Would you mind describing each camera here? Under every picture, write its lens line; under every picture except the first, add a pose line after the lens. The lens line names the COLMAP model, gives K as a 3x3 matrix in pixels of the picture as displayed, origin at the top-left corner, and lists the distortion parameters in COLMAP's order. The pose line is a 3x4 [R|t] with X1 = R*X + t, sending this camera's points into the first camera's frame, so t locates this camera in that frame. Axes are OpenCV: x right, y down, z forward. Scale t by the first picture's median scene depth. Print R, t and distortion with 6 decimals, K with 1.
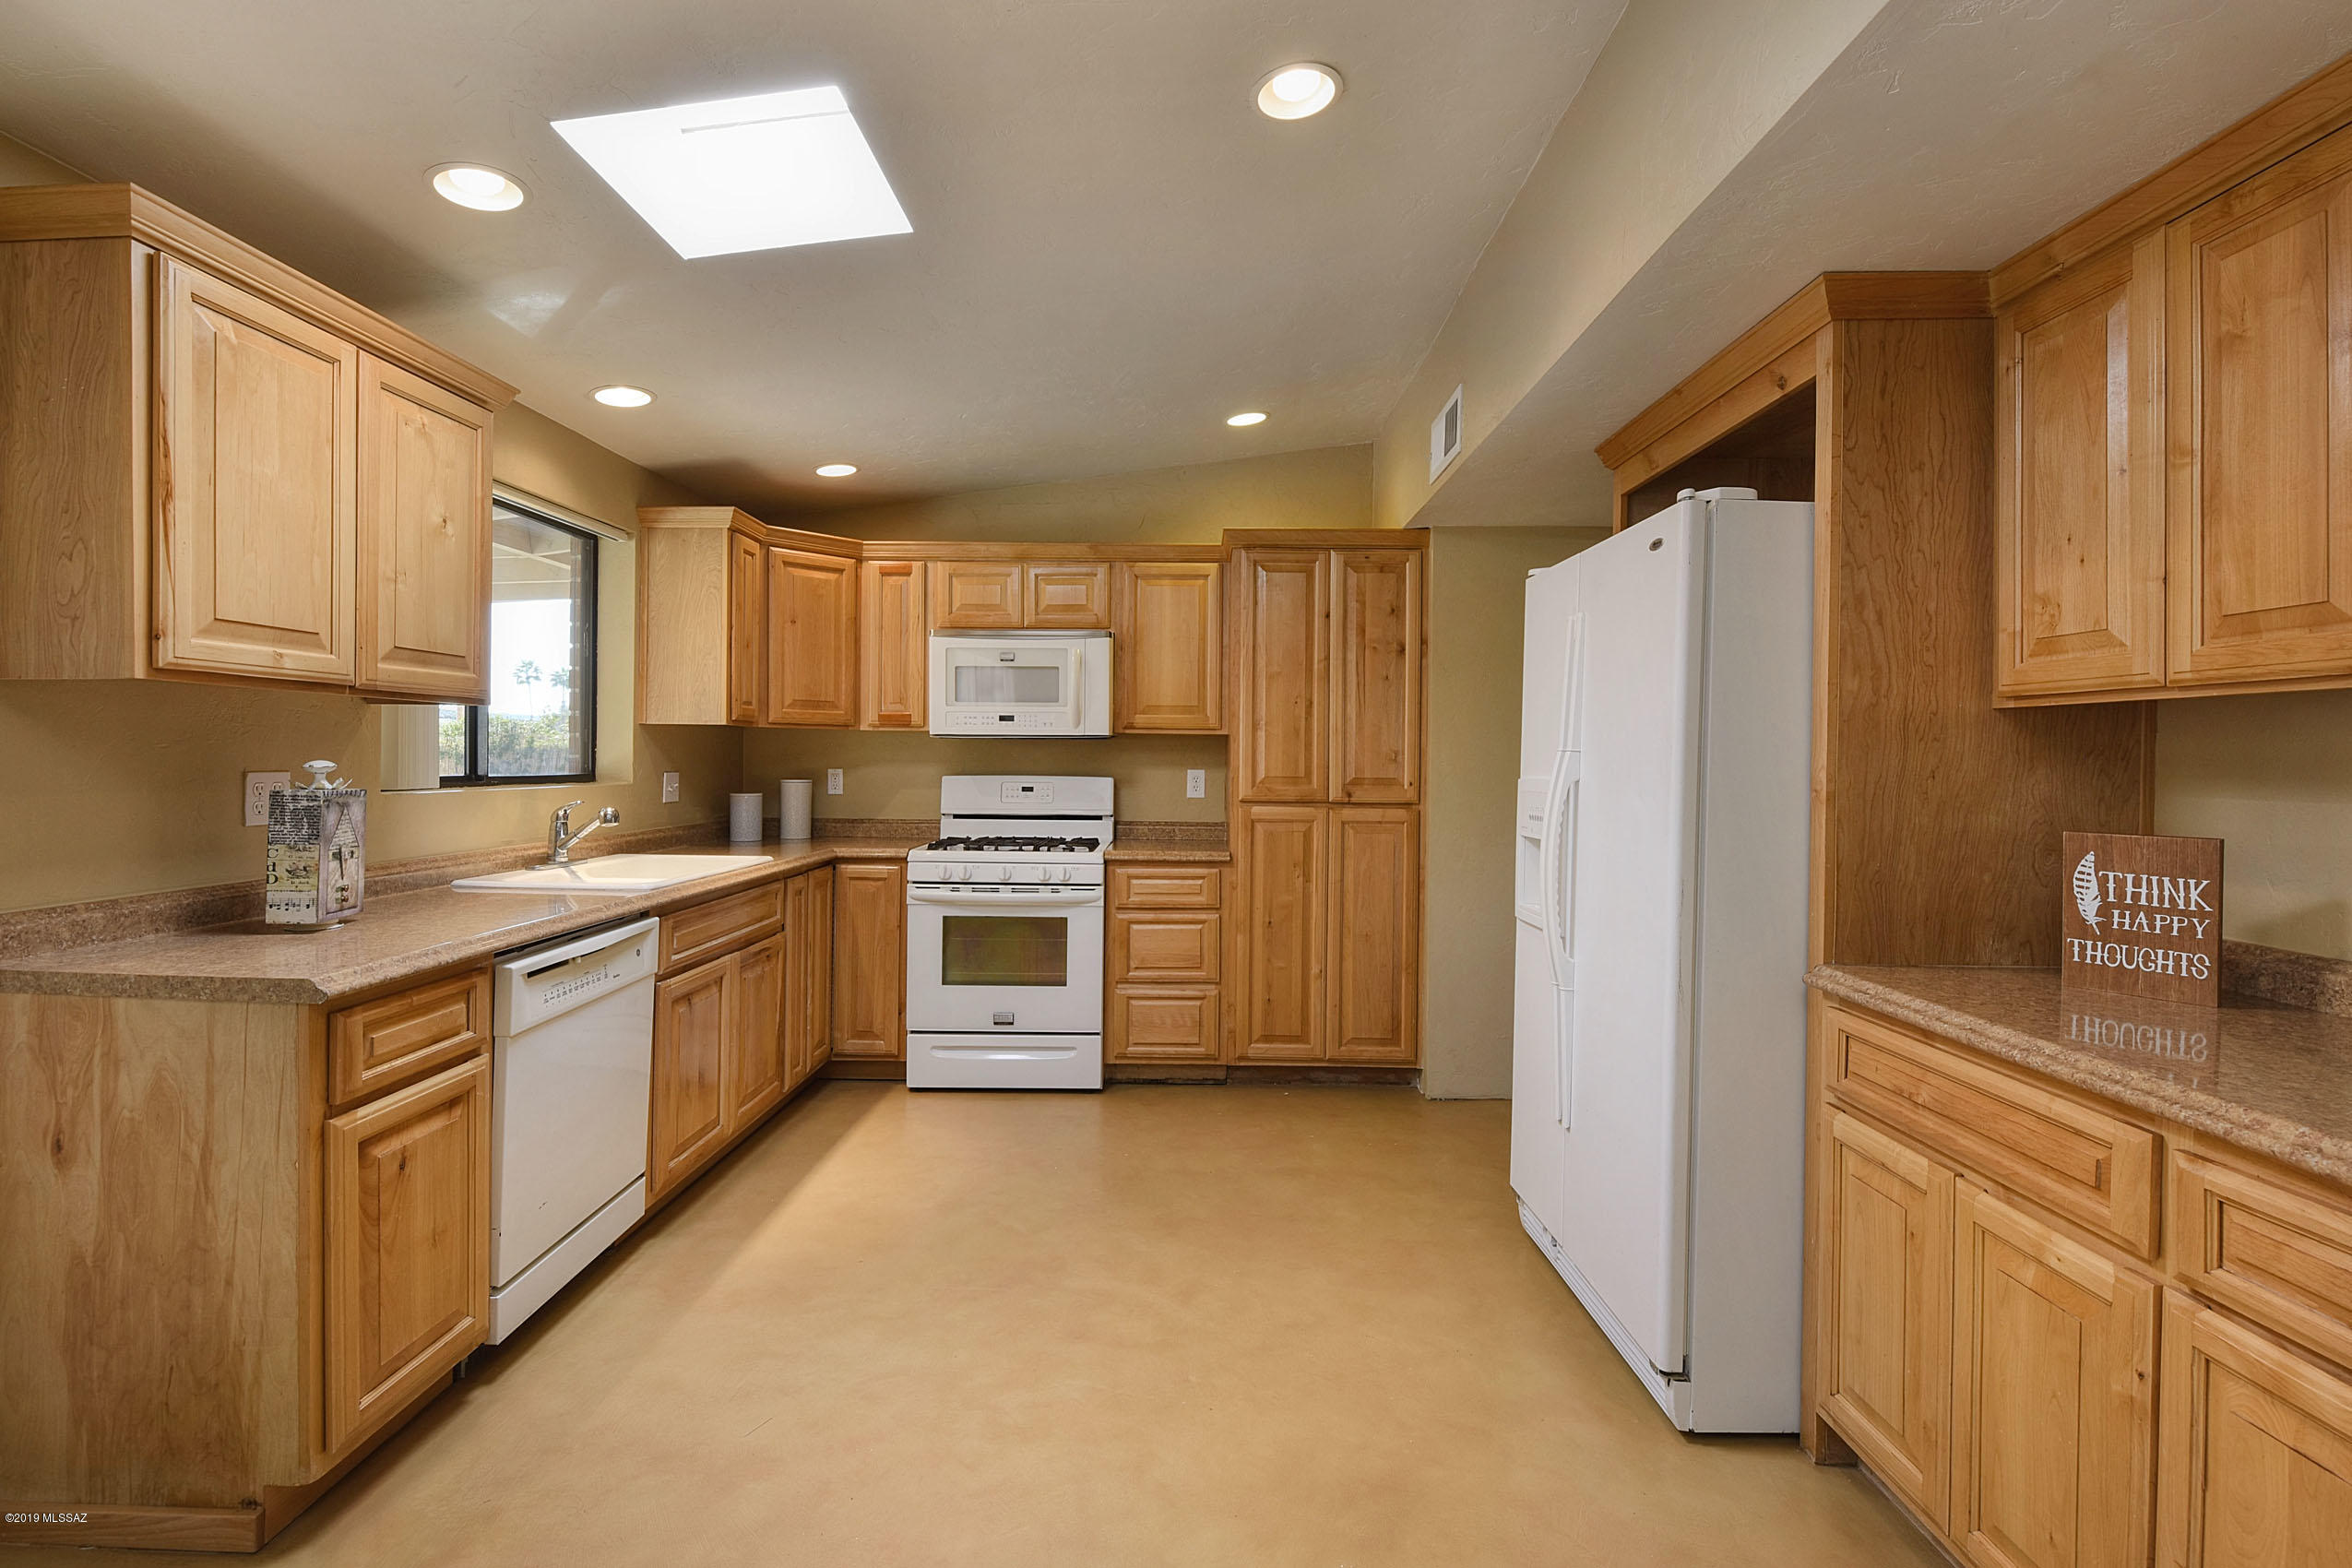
lens RADIAL K [[1025.9, 0, 1187.3], [0, 1025.9, 764.0], [0, 0, 1]] dist [0.001088, -0.009651]
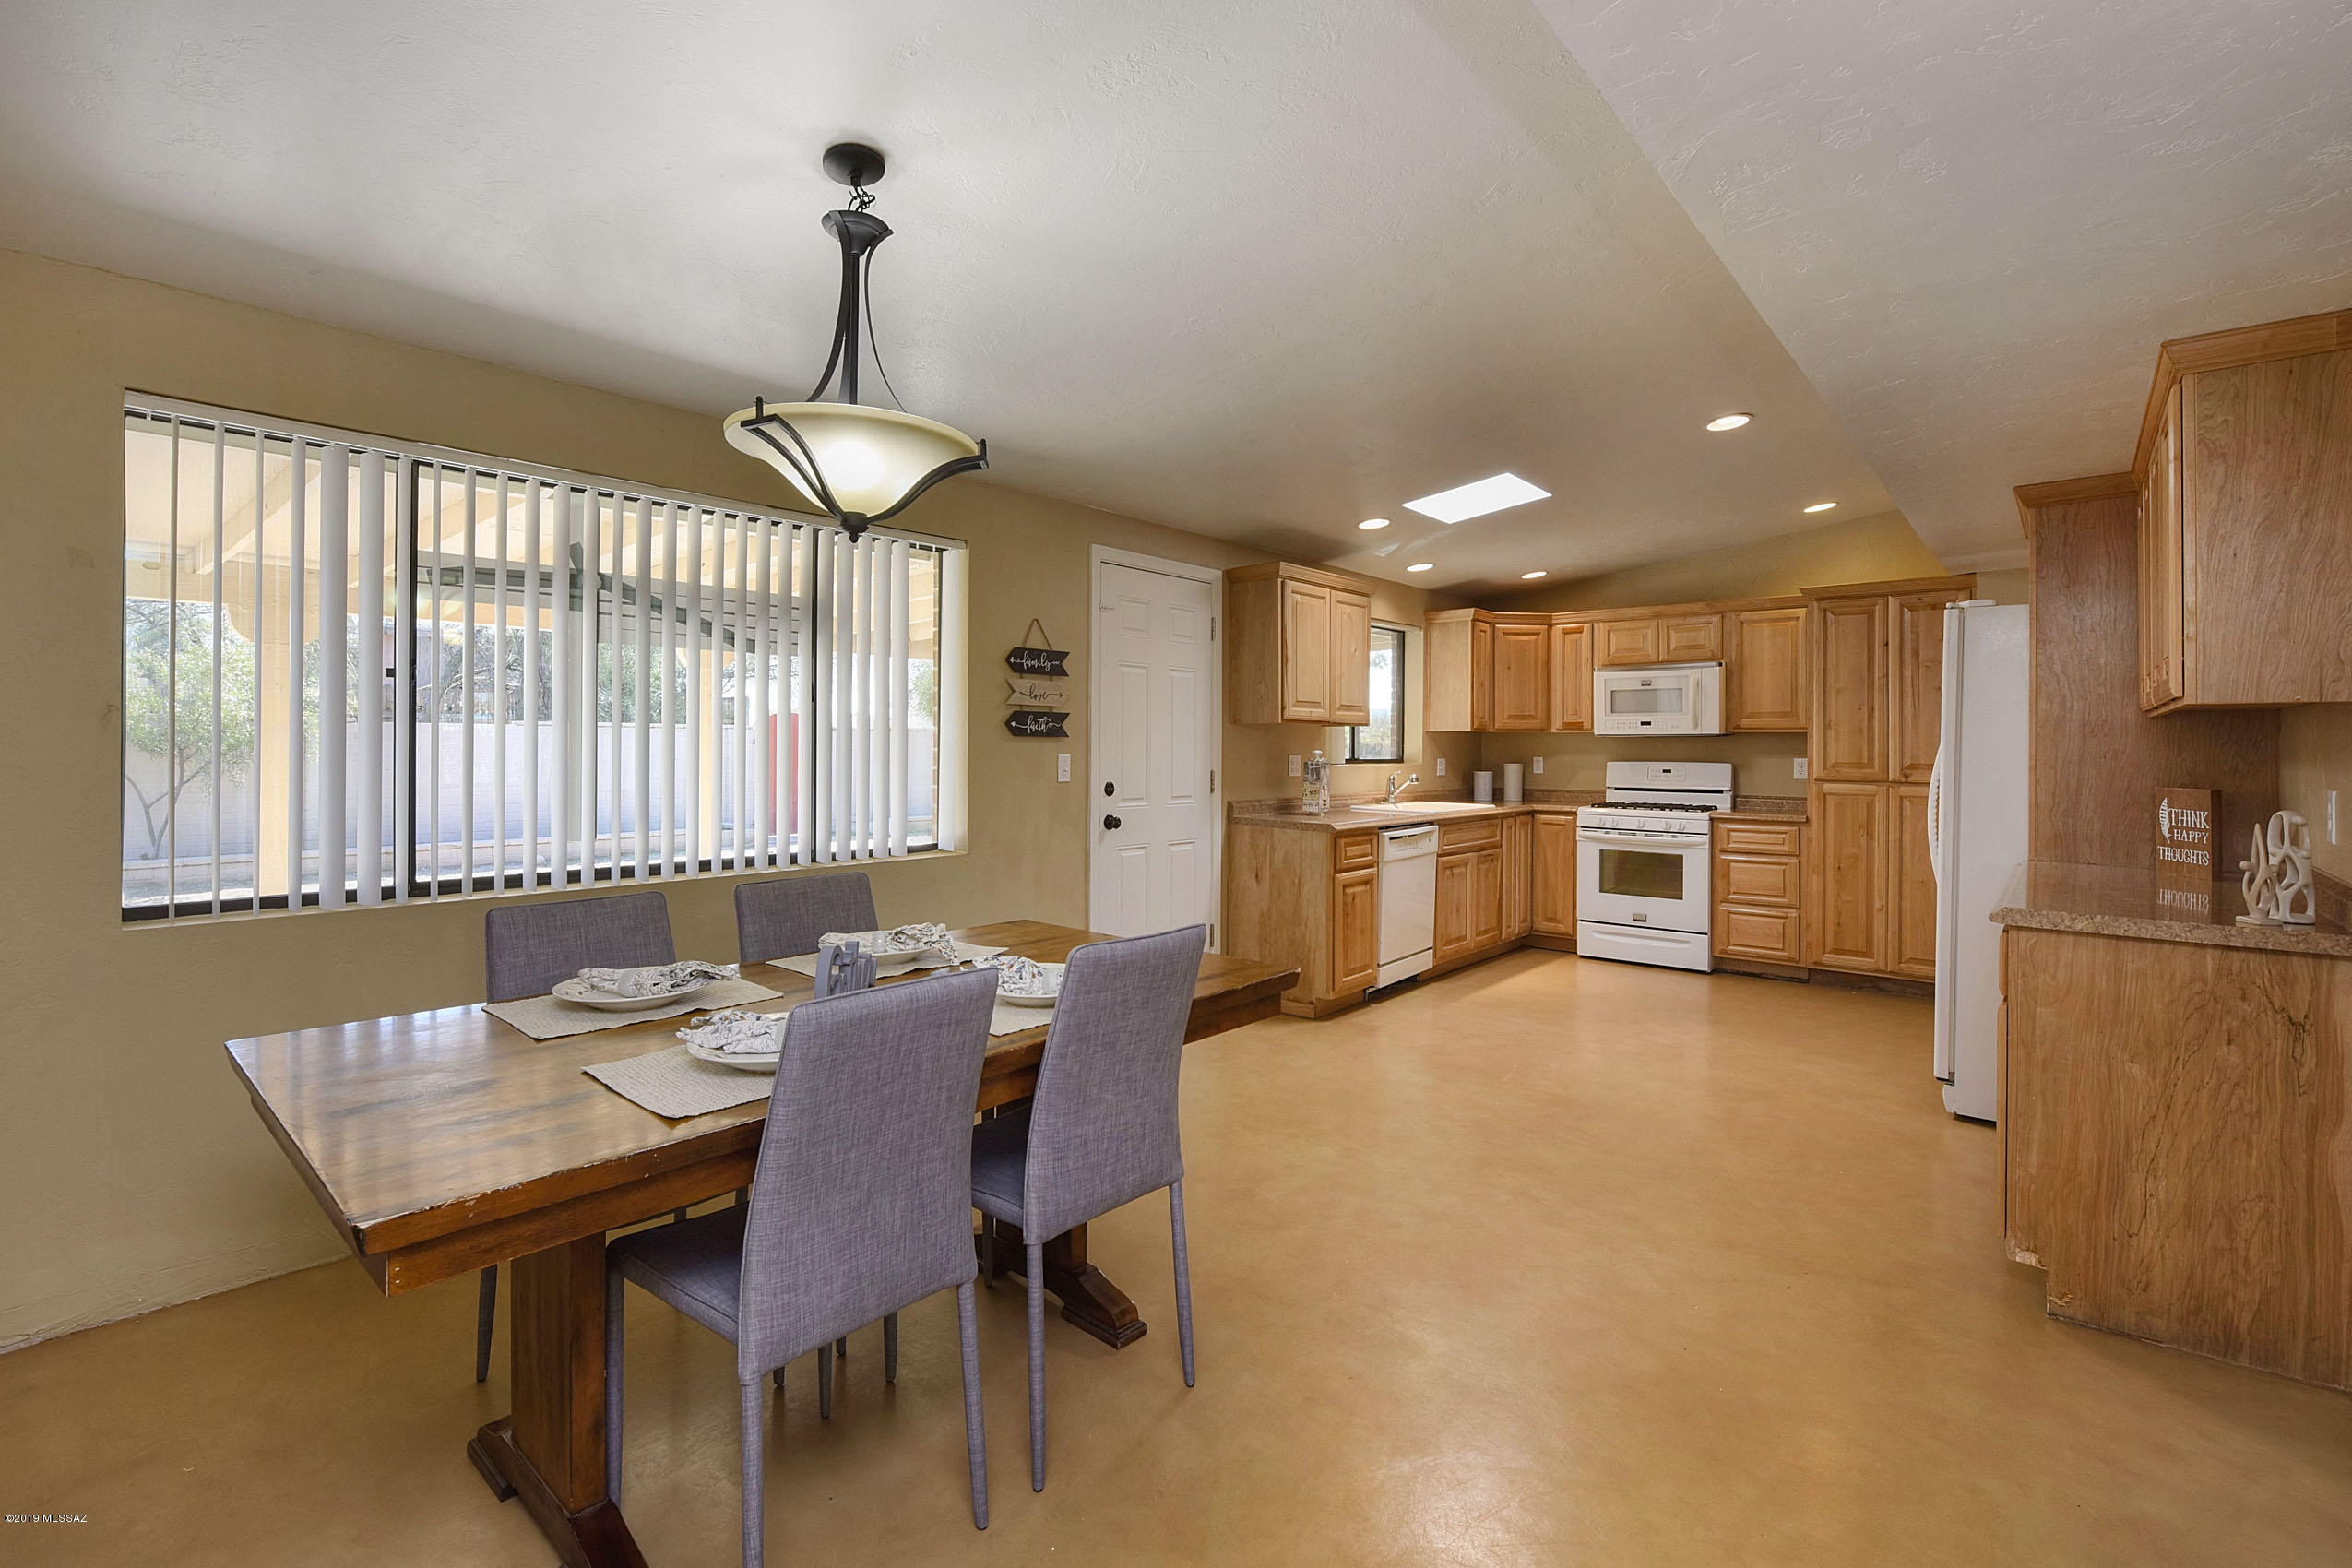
lens RADIAL K [[1053.5, 0, 1182.4], [0, 1053.5, 740.2], [0, 0, 1]] dist [-0.001967, -0.000421]
pose [[0.764183, -0.008318, -0.644946, 0.322484], [-0.002918, 0.999862, -0.016352, 0.008081], [0.644993, 0.014378, 0.764053, -0.667788]]
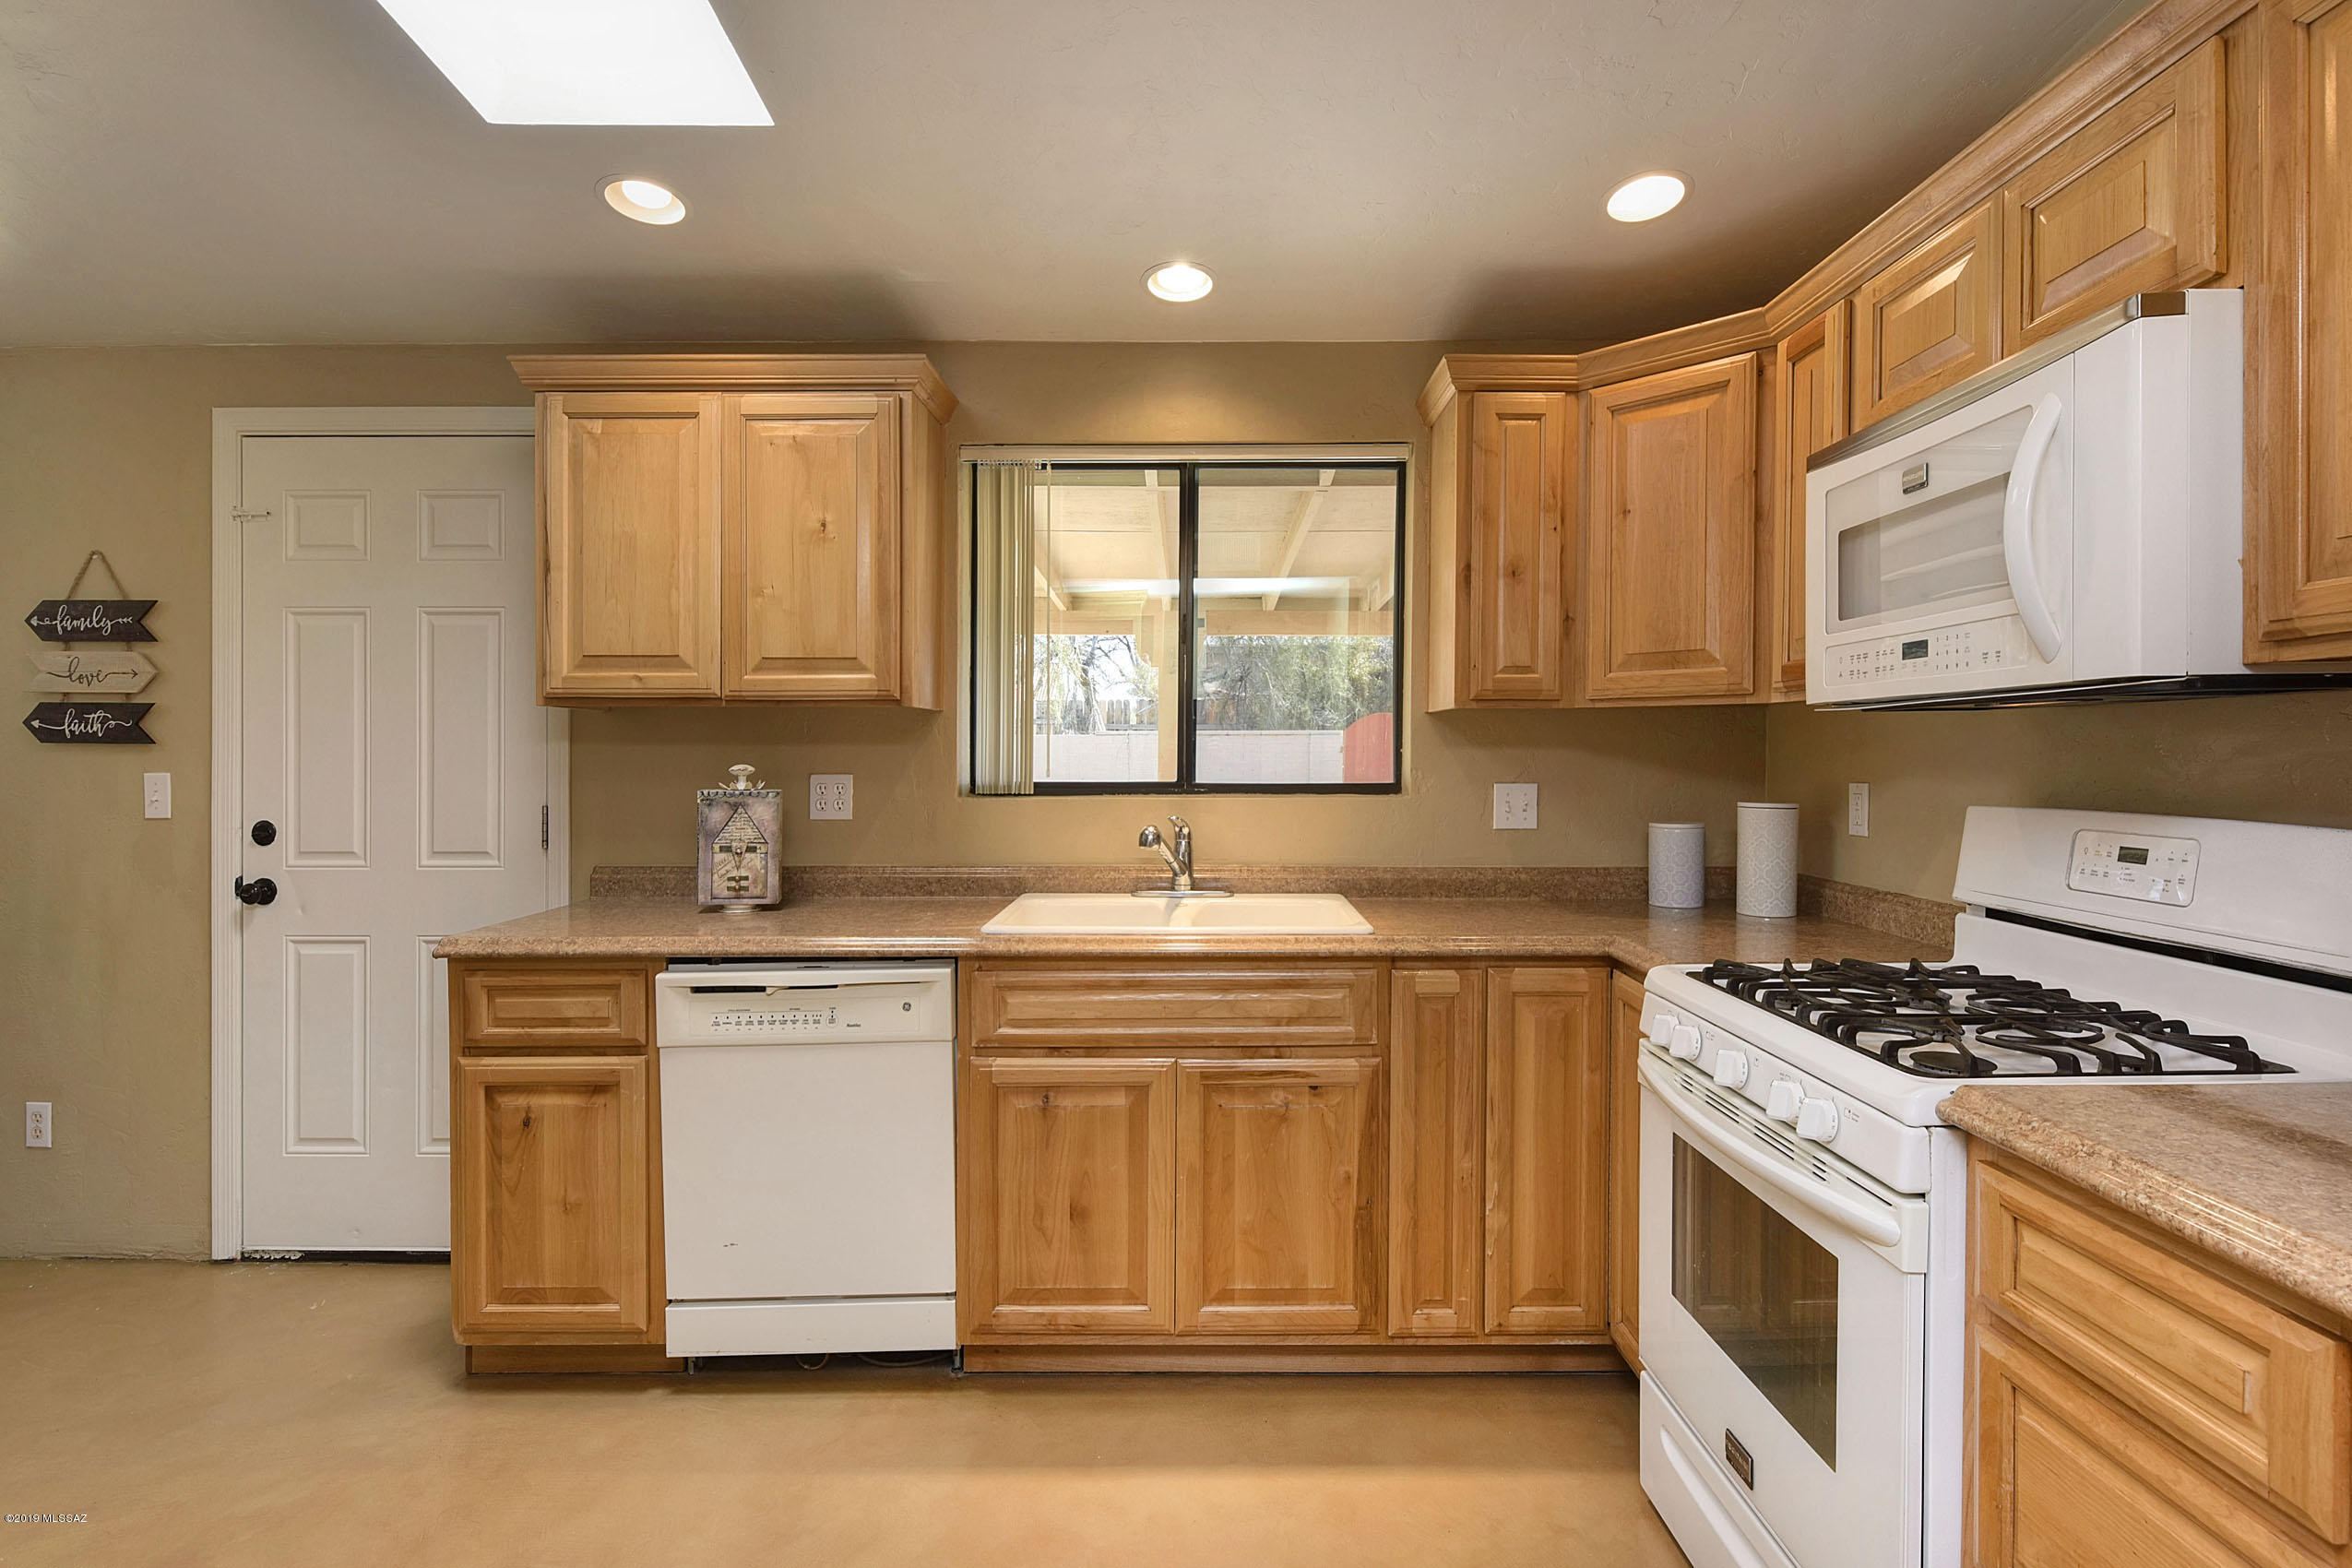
lens RADIAL K [[1169.3, 0, 1170.2], [0, 1169.3, 757.1], [0, 0, 1]] dist [-0.000452, -0.000035]
pose [[0.005300, -0.004913, -0.999974, 0.245899], [-0.004746, 0.999977, -0.004938, -0.004194], [0.999975, 0.004773, 0.005277, 0.787323]]
